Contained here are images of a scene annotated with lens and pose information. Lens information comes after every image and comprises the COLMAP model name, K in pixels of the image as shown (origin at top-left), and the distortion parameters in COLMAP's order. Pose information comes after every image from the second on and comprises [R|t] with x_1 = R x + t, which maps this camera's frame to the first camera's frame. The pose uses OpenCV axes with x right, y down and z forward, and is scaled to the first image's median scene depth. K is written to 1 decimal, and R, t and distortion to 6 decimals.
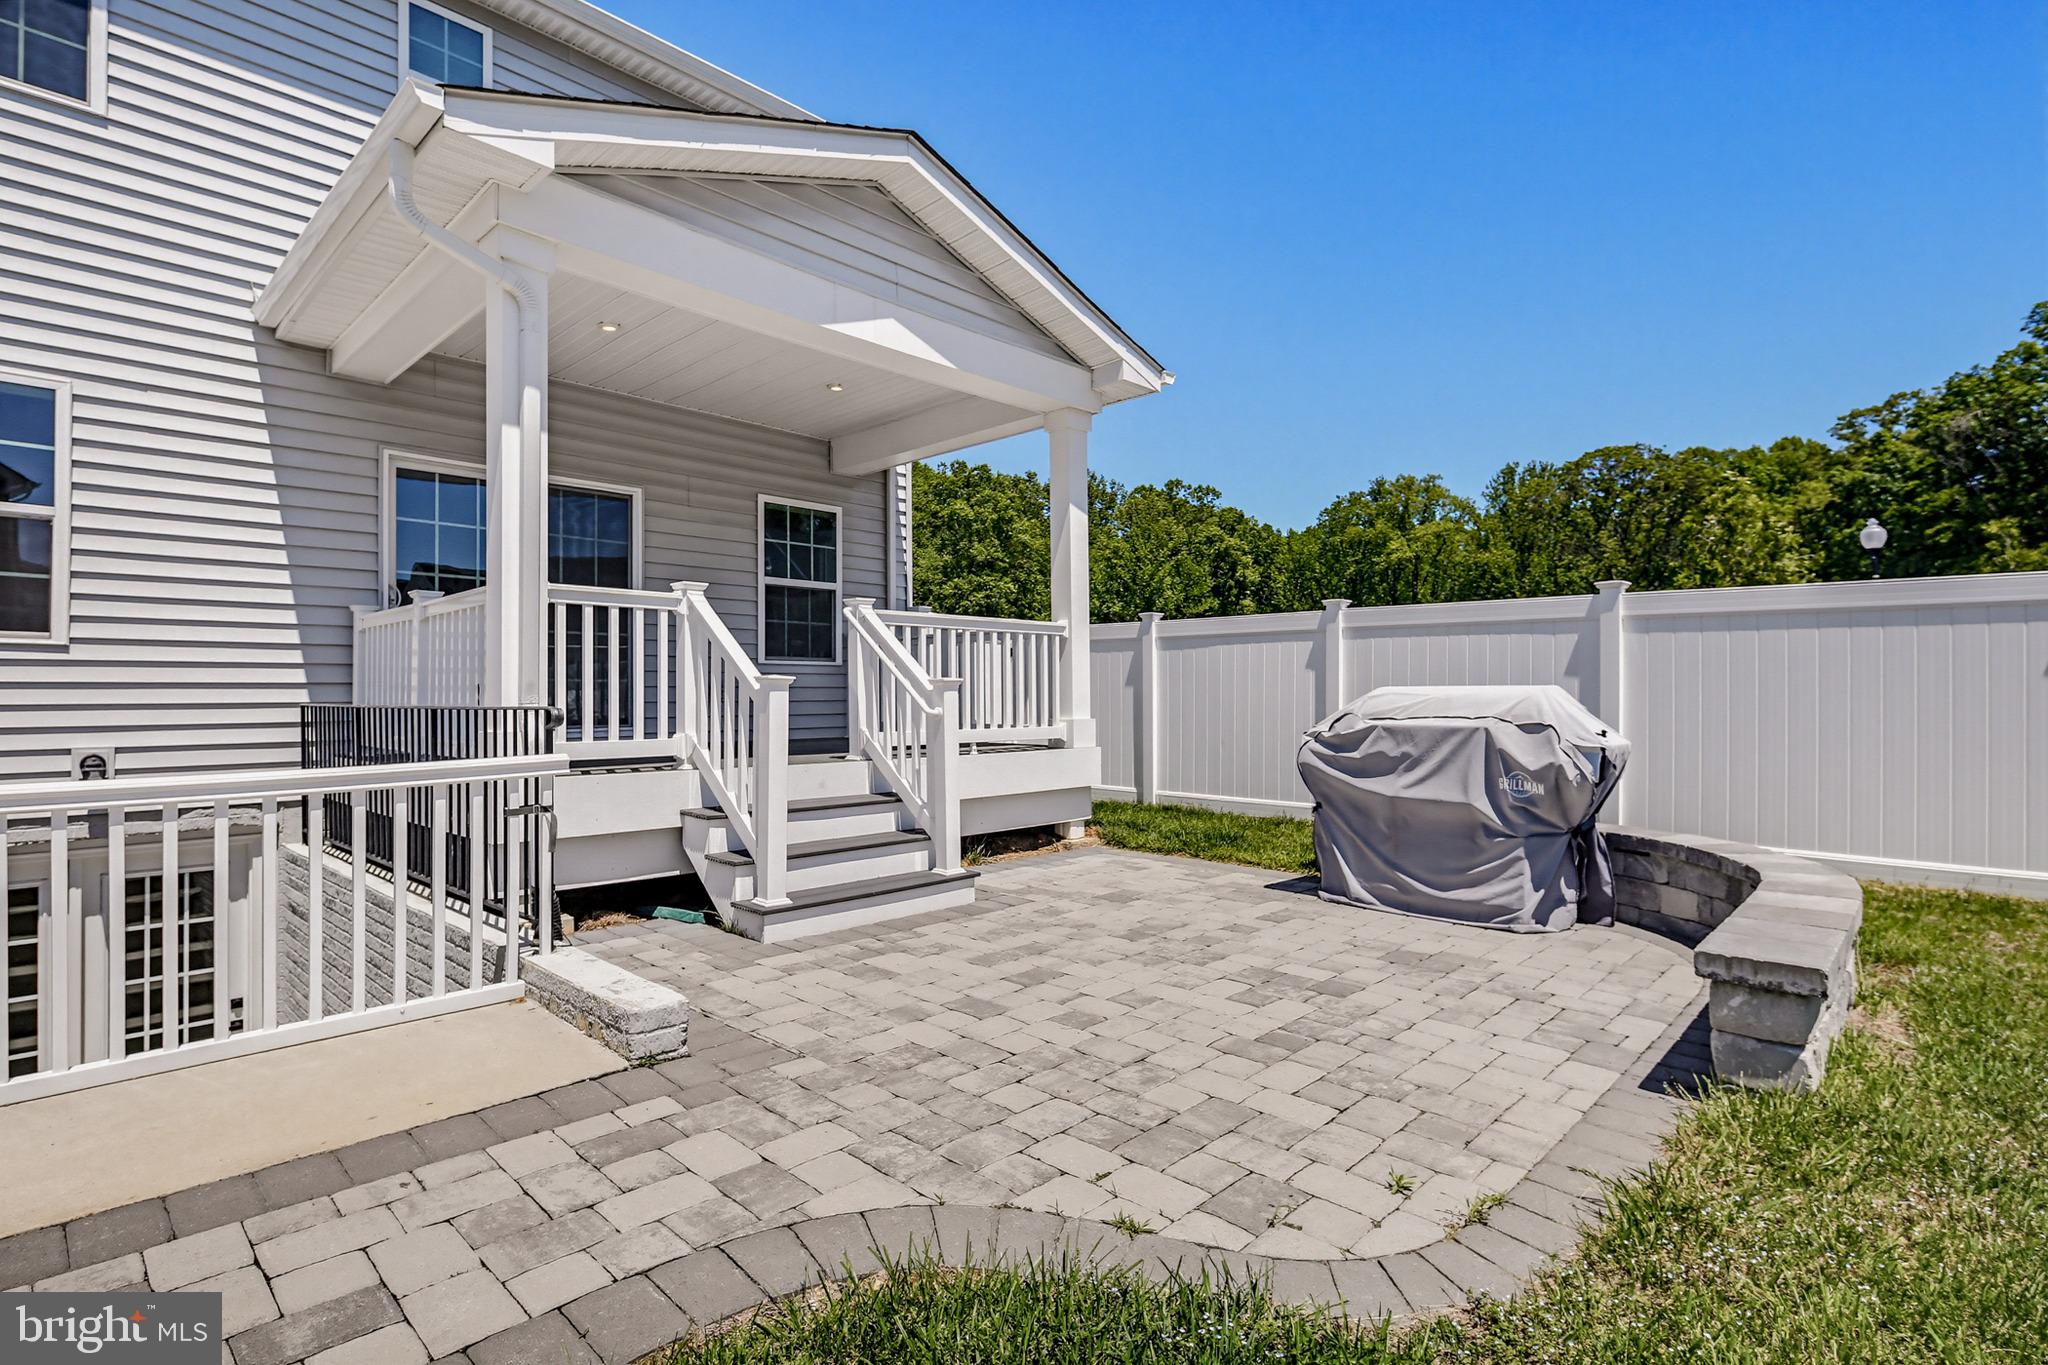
lens RADIAL K [[995.6, 0, 1032.8], [0, 995.6, 690.0], [0, 0, 1]] dist [-0.019671, 0.001005]
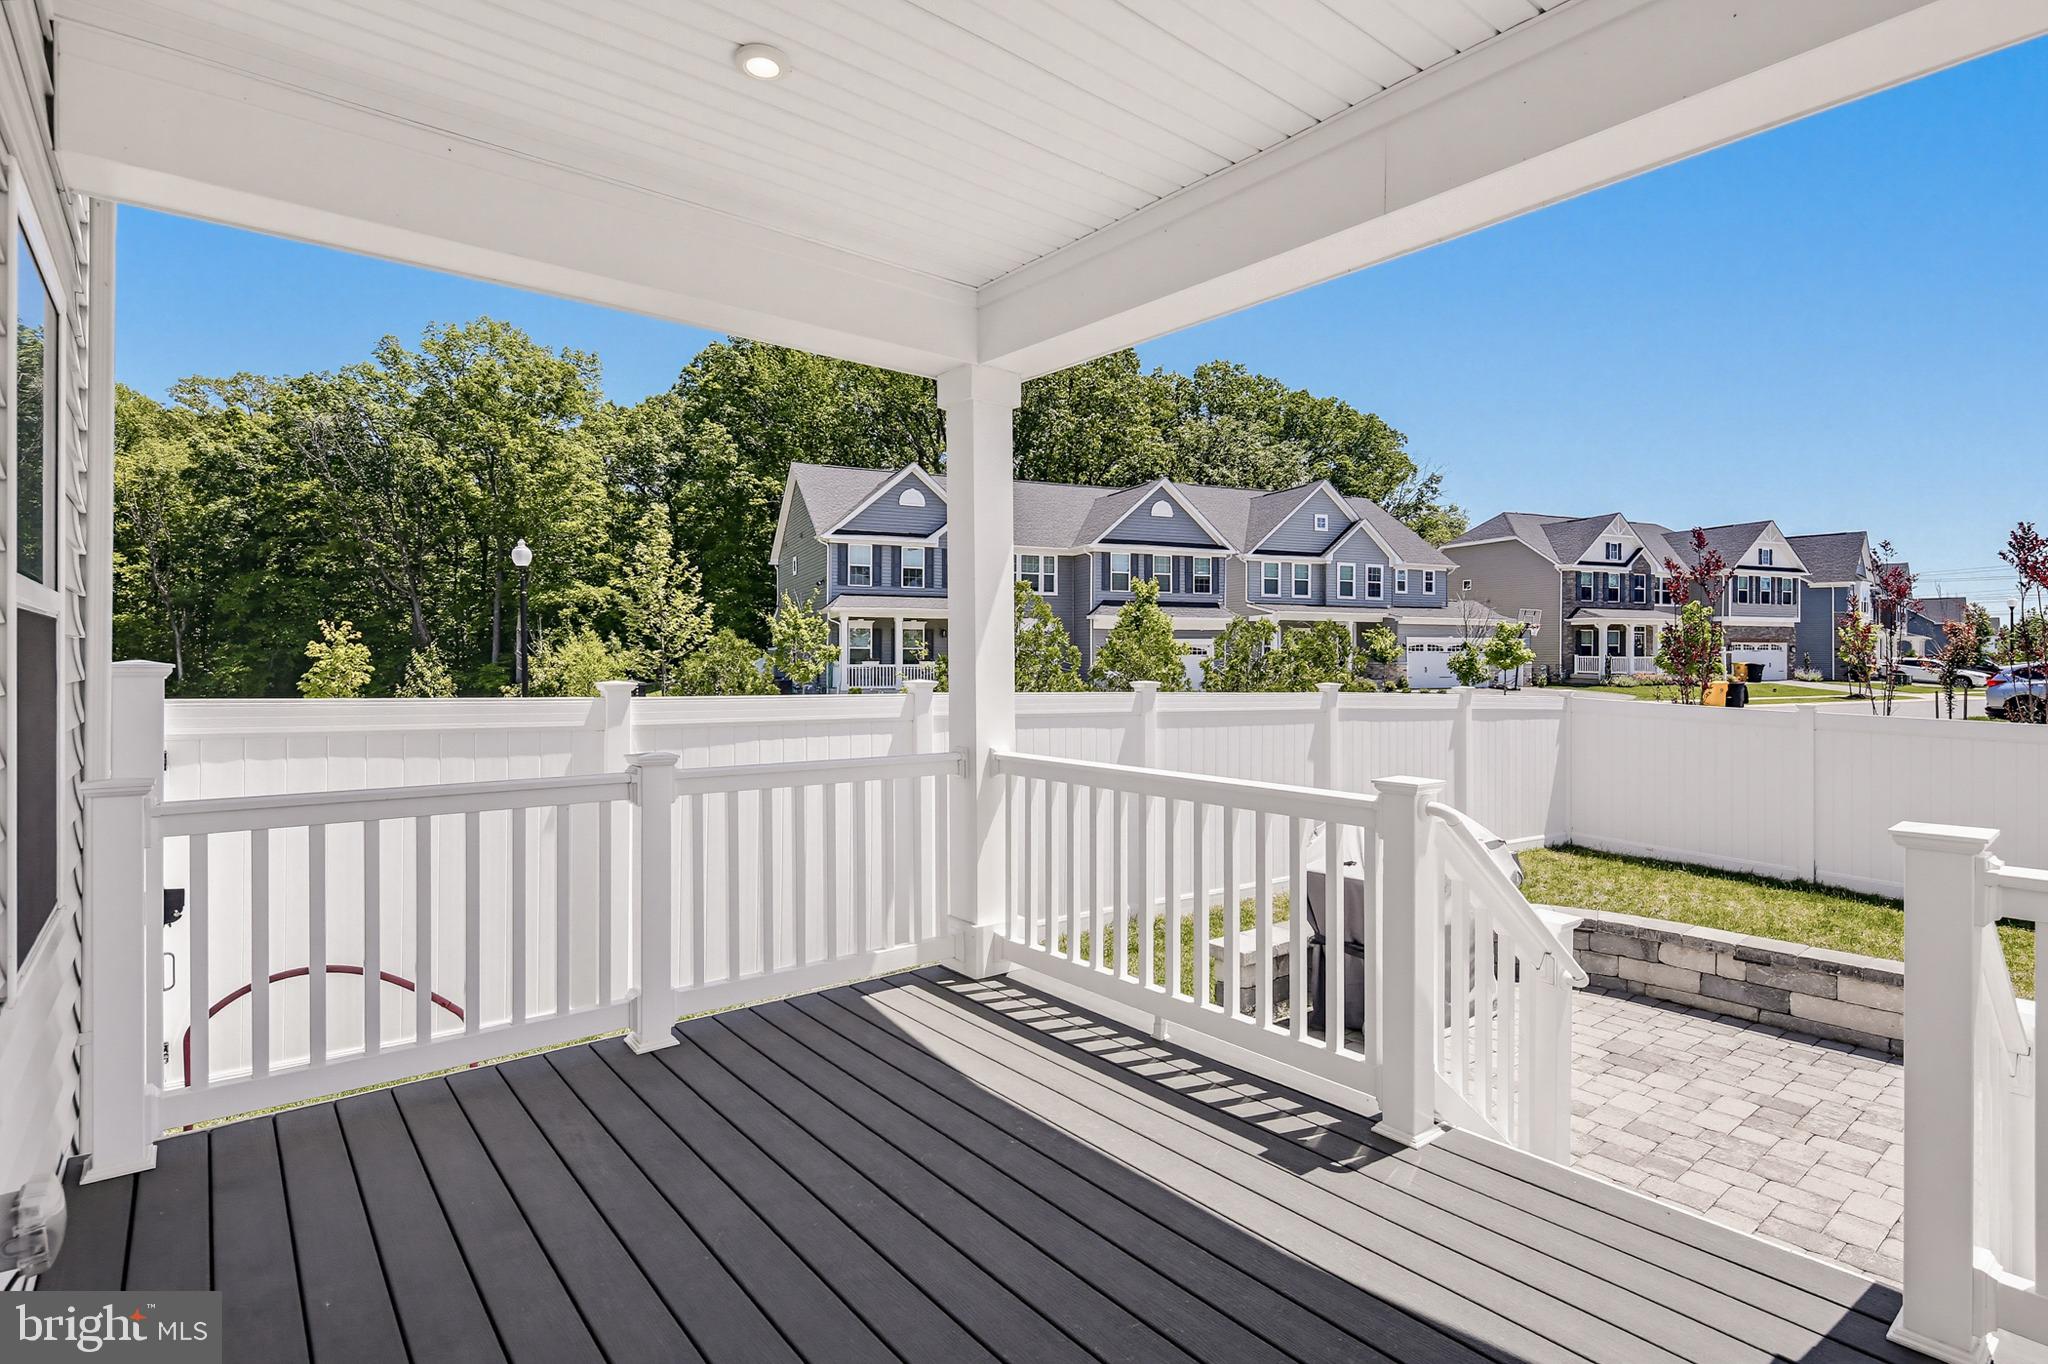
lens RADIAL K [[995.6, 0, 1039.6], [0, 995.6, 681.8], [0, 0, 1]] dist [-0.019671, 0.001005]
pose [[0.121862, -0.009009, 0.992506, -0.254099], [-0.014958, 0.999829, 0.010912, -0.055576], [-0.992434, -0.016176, 0.121706, 0.449155]]
